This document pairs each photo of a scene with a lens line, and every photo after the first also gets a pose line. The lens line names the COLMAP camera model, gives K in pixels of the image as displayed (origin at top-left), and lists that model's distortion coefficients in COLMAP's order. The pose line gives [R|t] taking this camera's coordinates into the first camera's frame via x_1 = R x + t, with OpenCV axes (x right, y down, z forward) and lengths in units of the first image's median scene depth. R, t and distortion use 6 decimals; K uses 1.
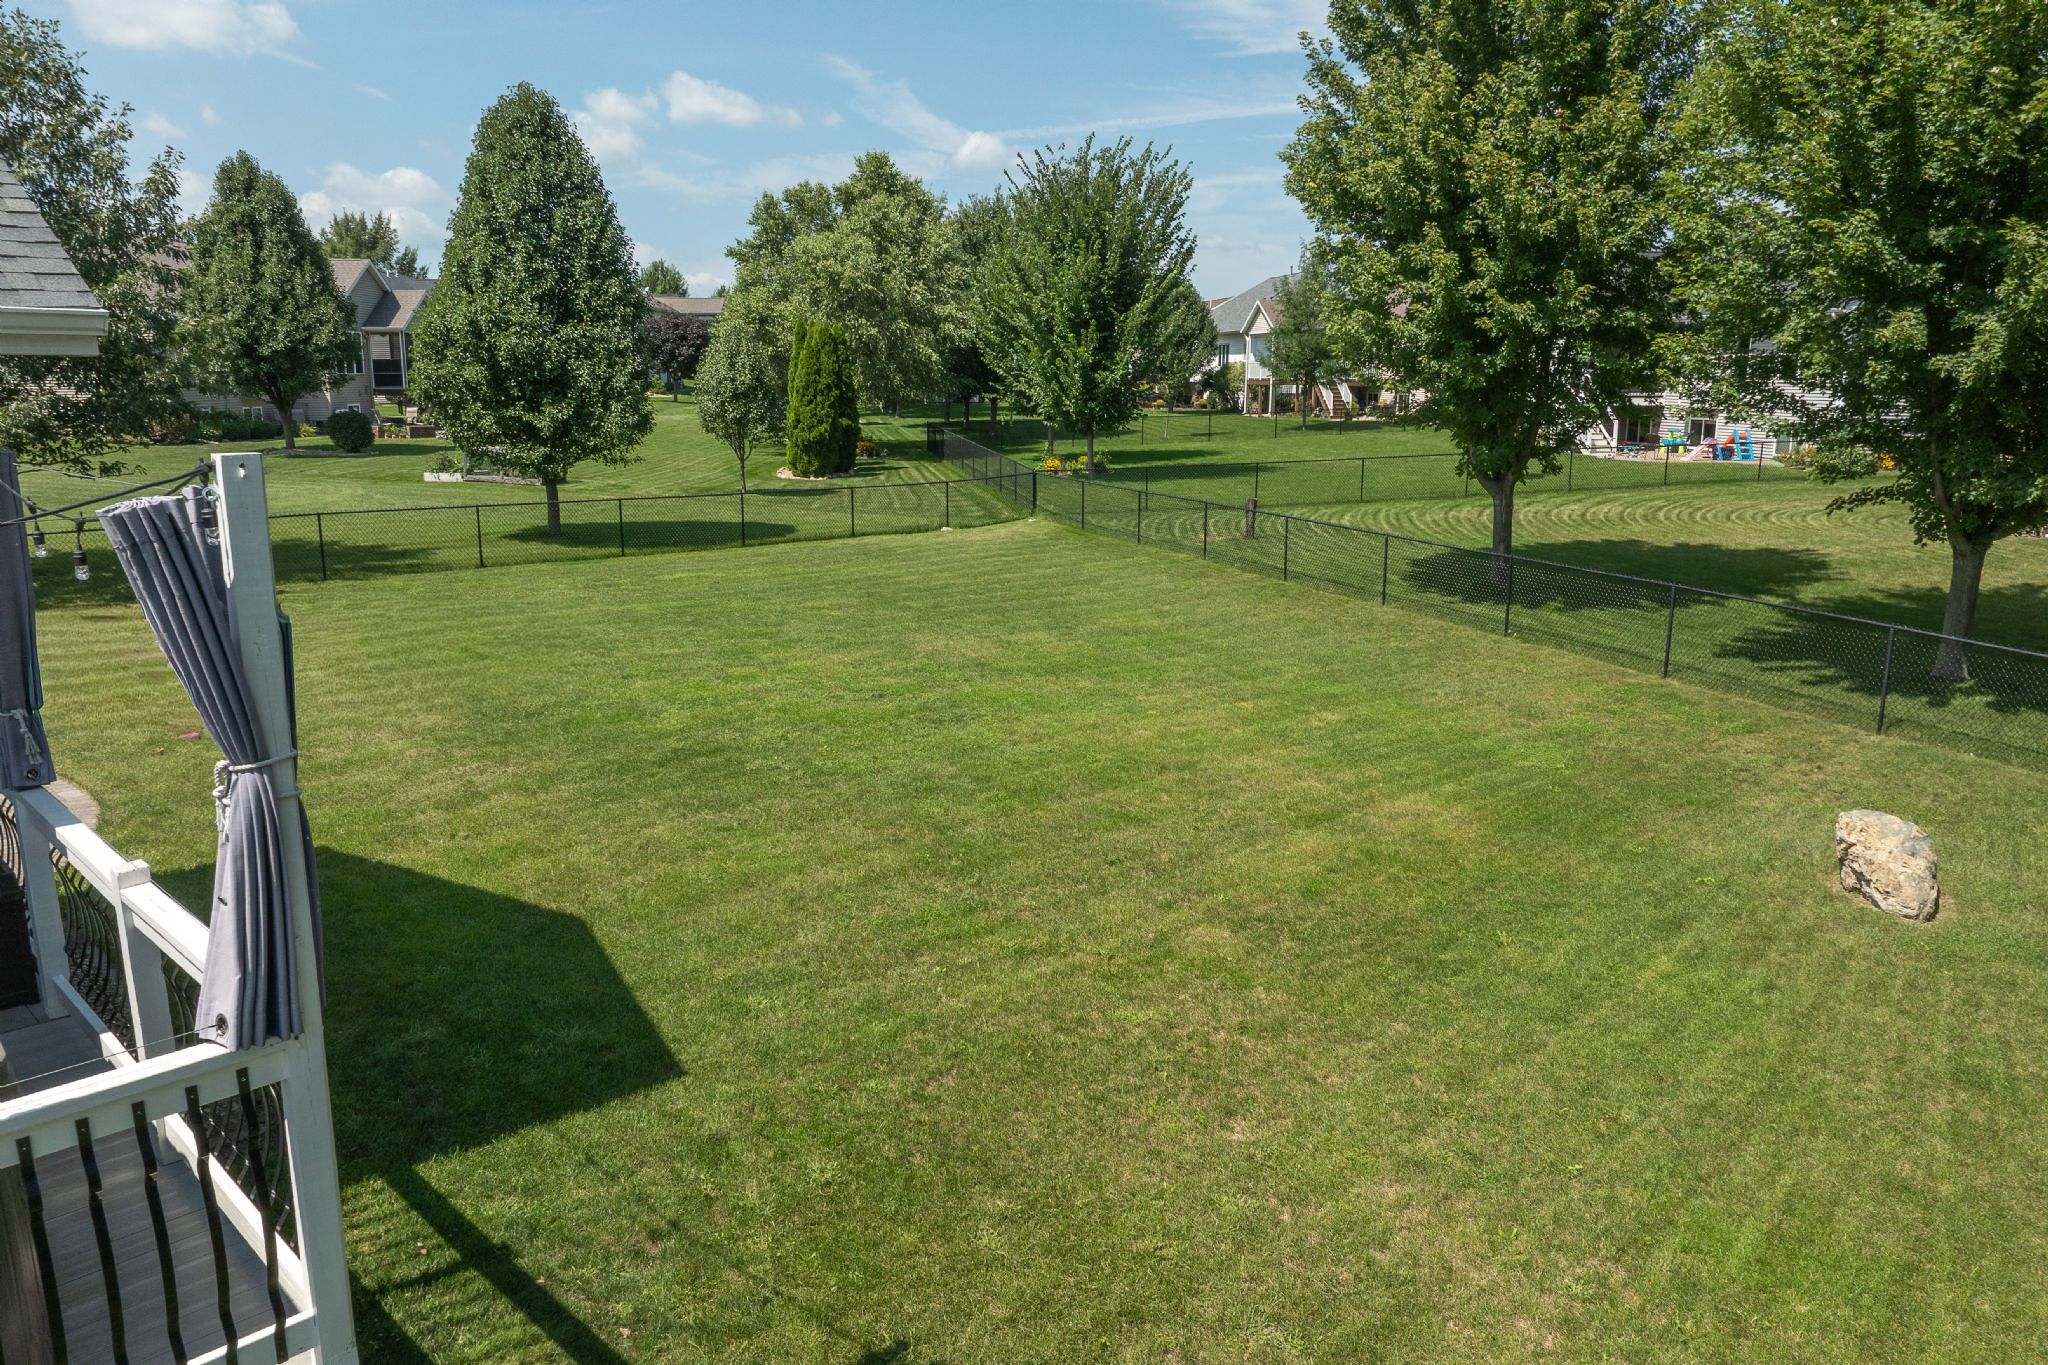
lens RADIAL K [[1413.4, 0, 1024.0], [0, 1413.4, 682.5], [0, 0, 1]] dist [-0.042544, 0.004434]
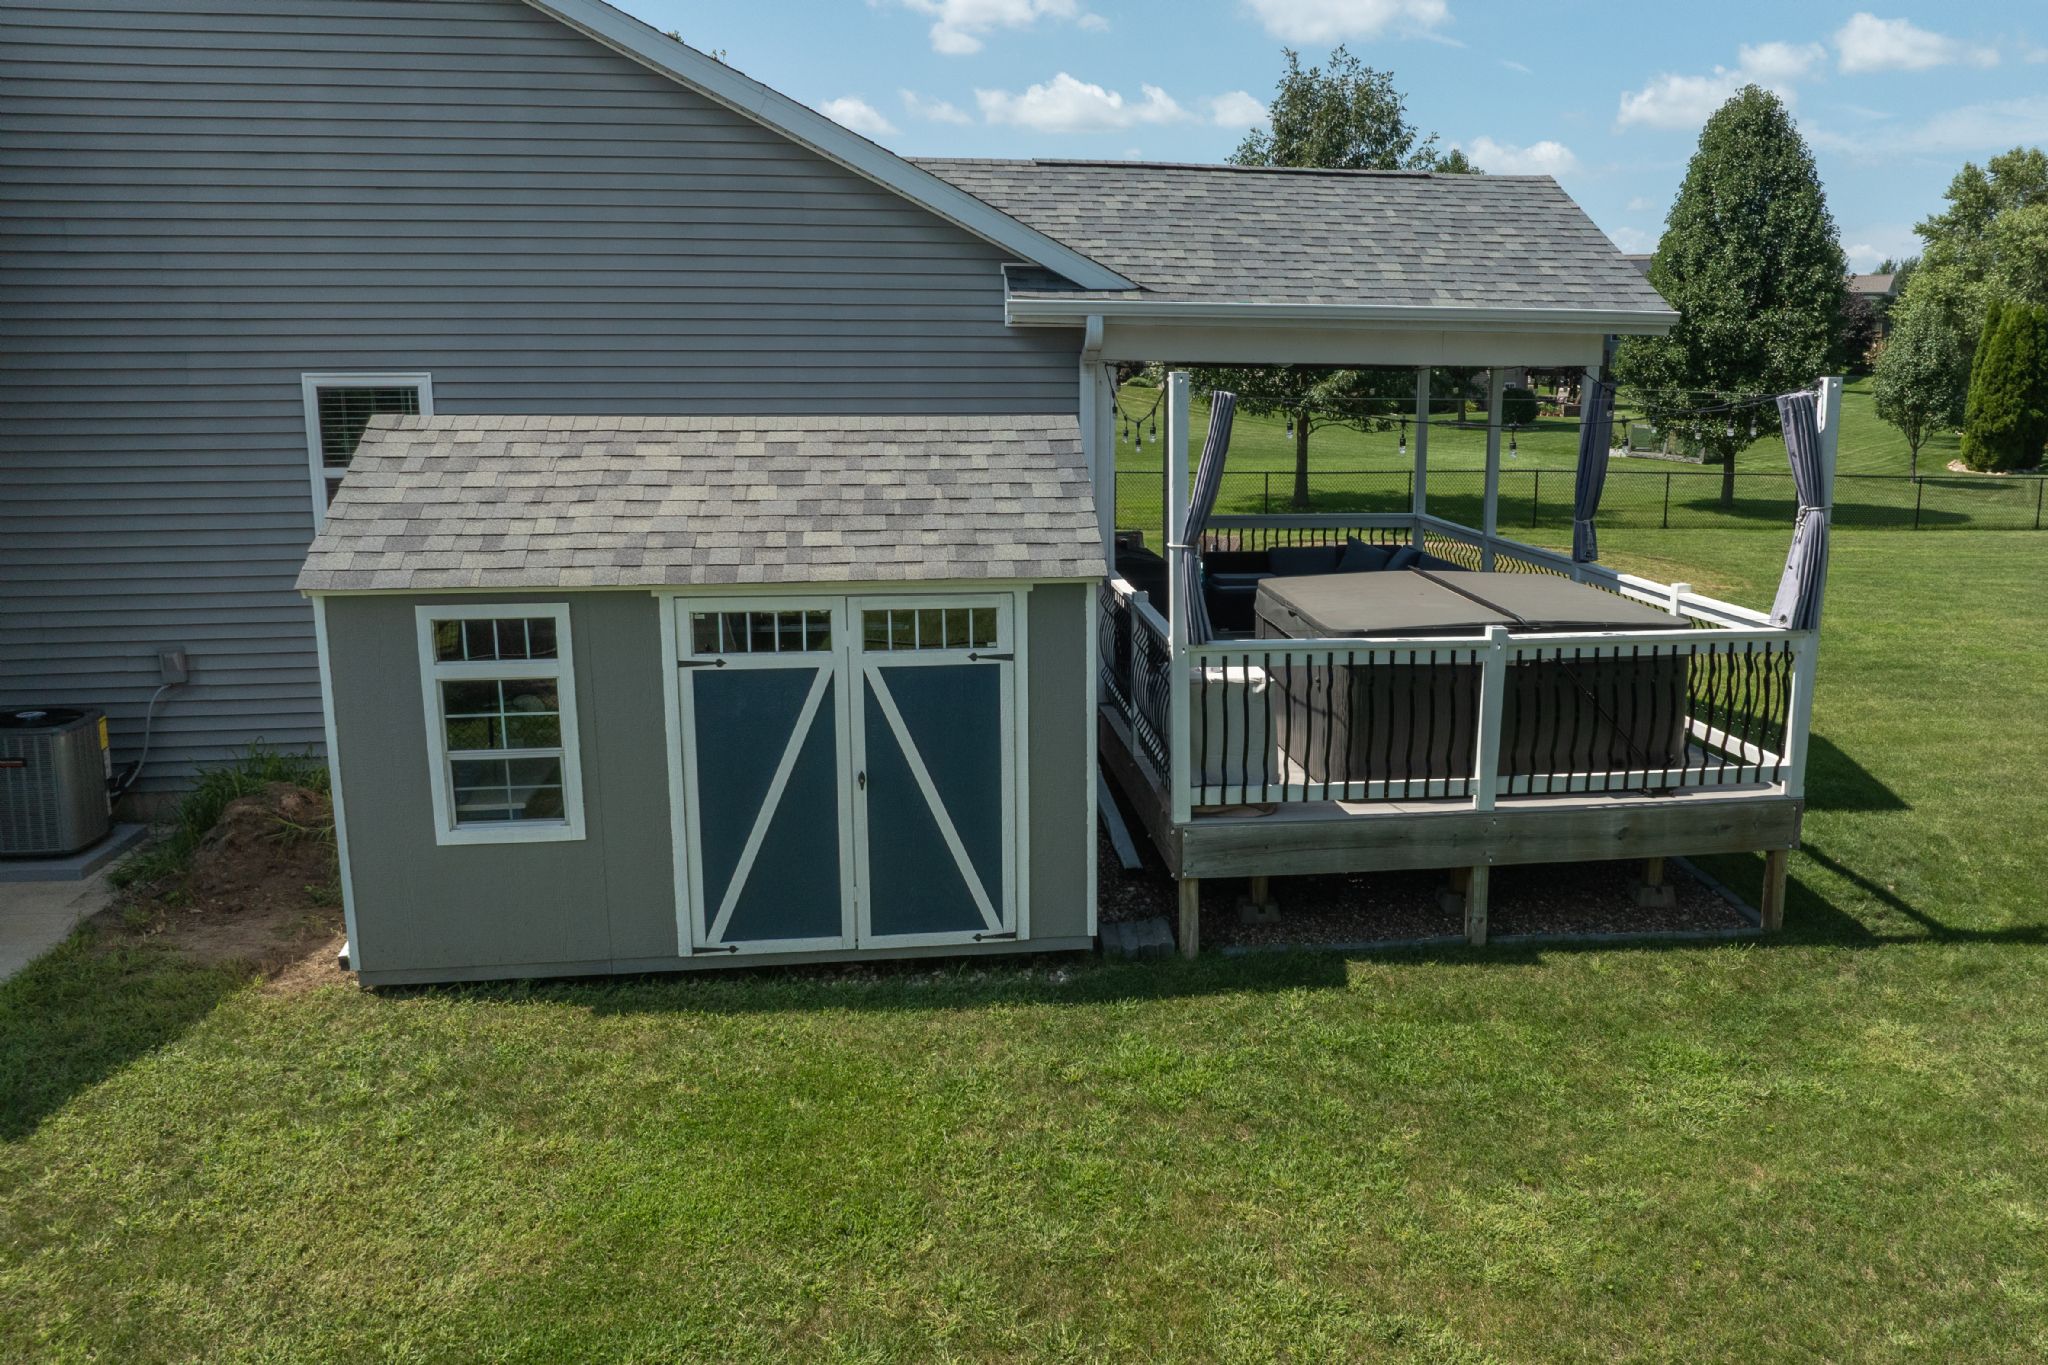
lens RADIAL K [[1616.5, 0, 1119.5], [0, 1616.5, 691.0], [0, 0, 1]] dist [-0.026293, -0.046285]
pose [[0.807999, 0.119599, -0.576918, 0.012570], [-0.126904, 0.991525, 0.027815, 0.054591], [0.575355, 0.050739, 0.816328, -0.234968]]
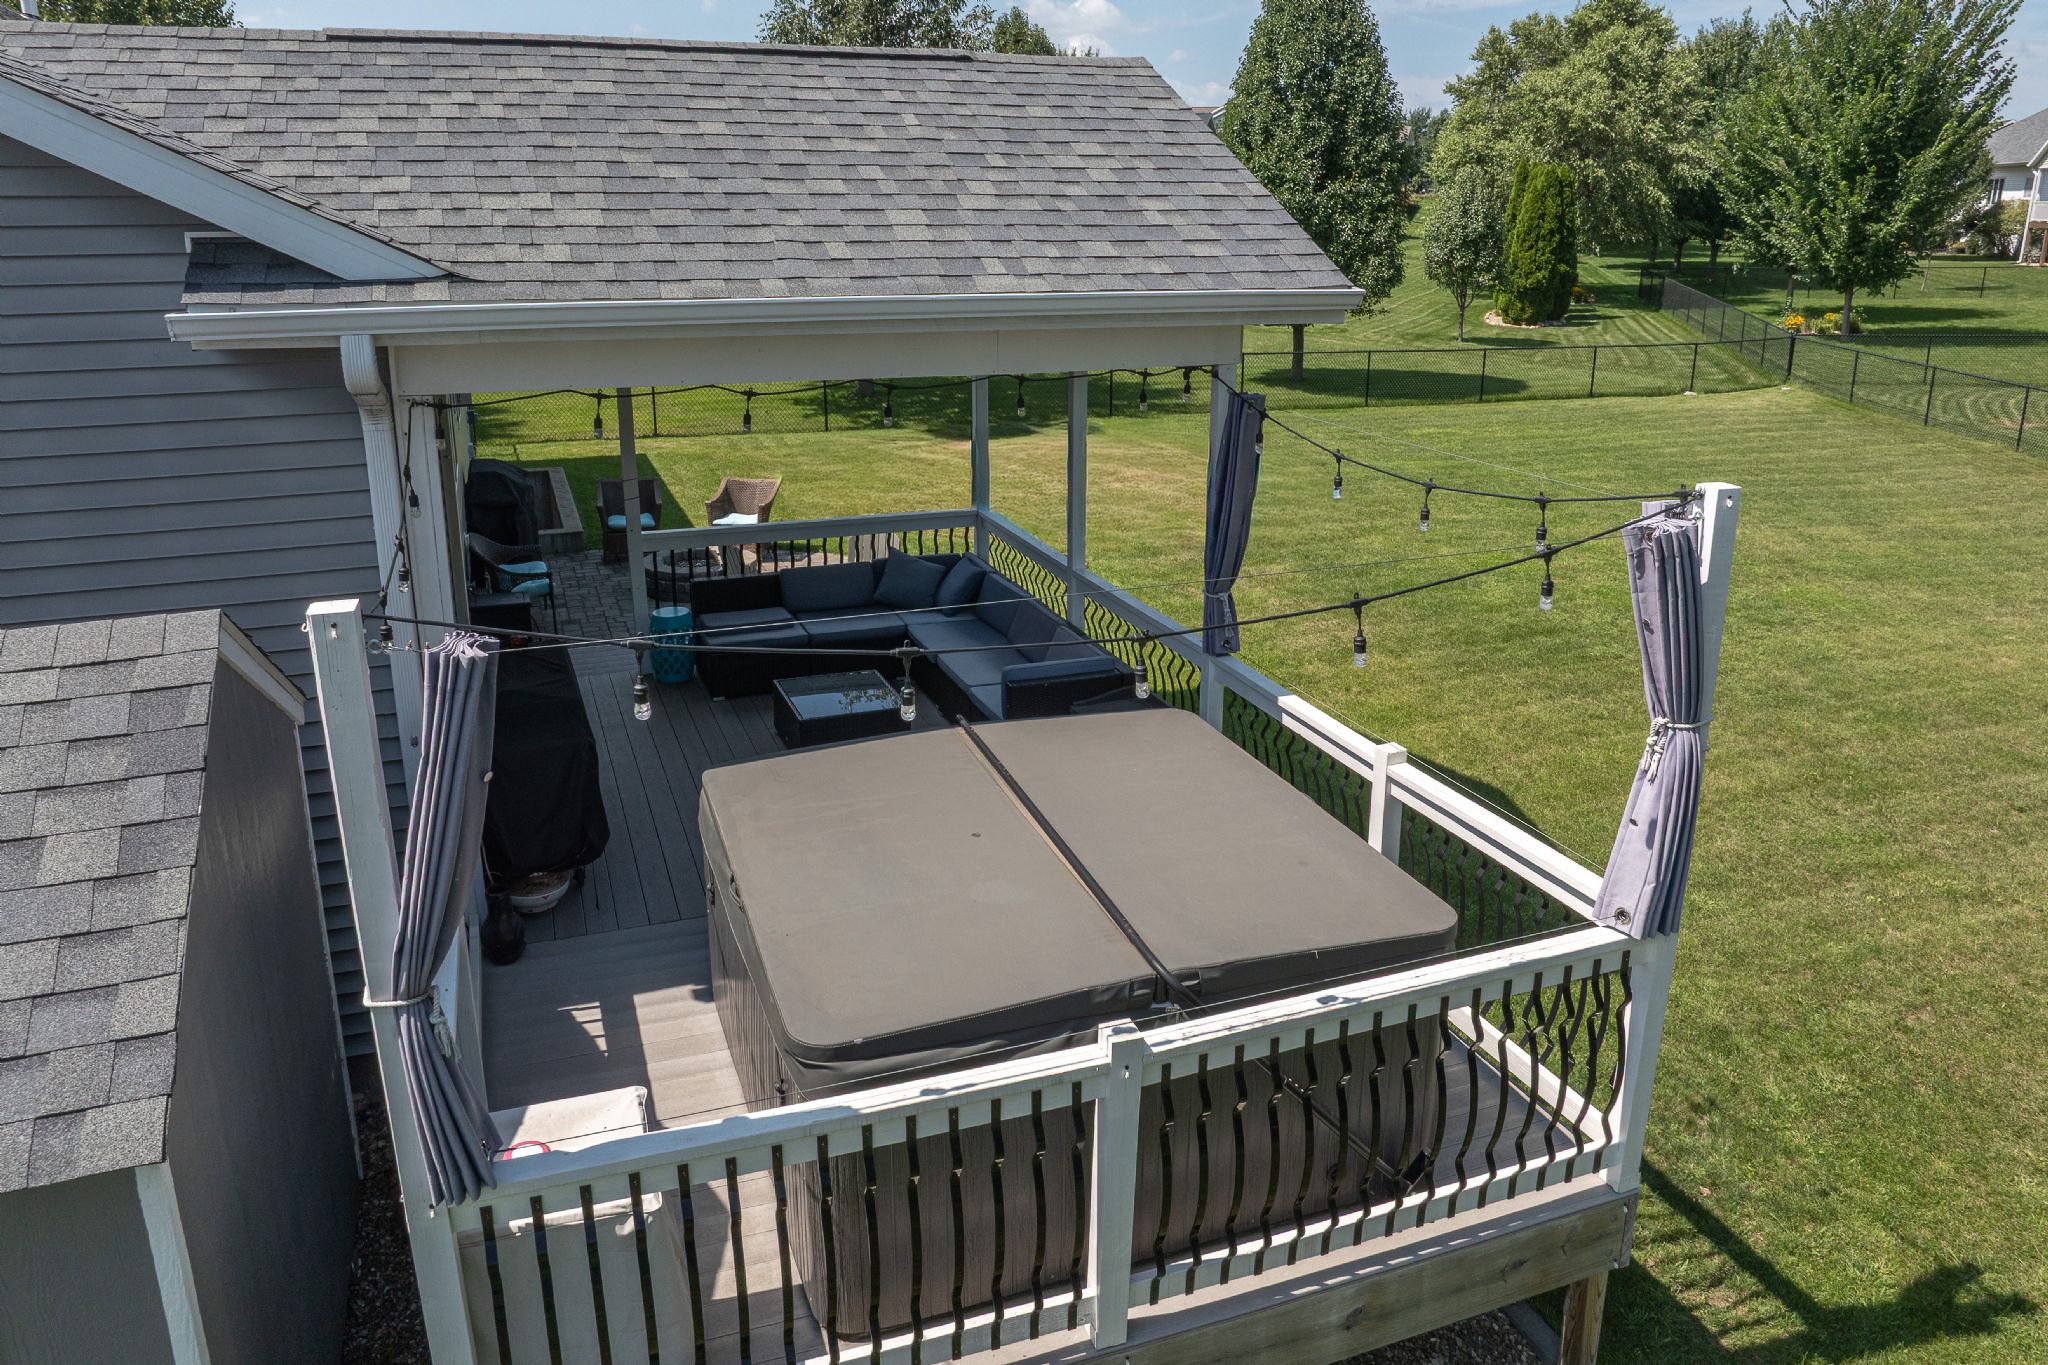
lens RADIAL K [[1427.1, 0, 1019.8], [0, 1427.1, 575.0], [0, 0, 1]] dist [-0.067250, 0.040186]
pose [[0.908642, 0.107501, -0.403501, -0.074460], [-0.087220, 0.993840, 0.068369, -0.014048], [0.408366, -0.026929, 0.912421, -0.053246]]
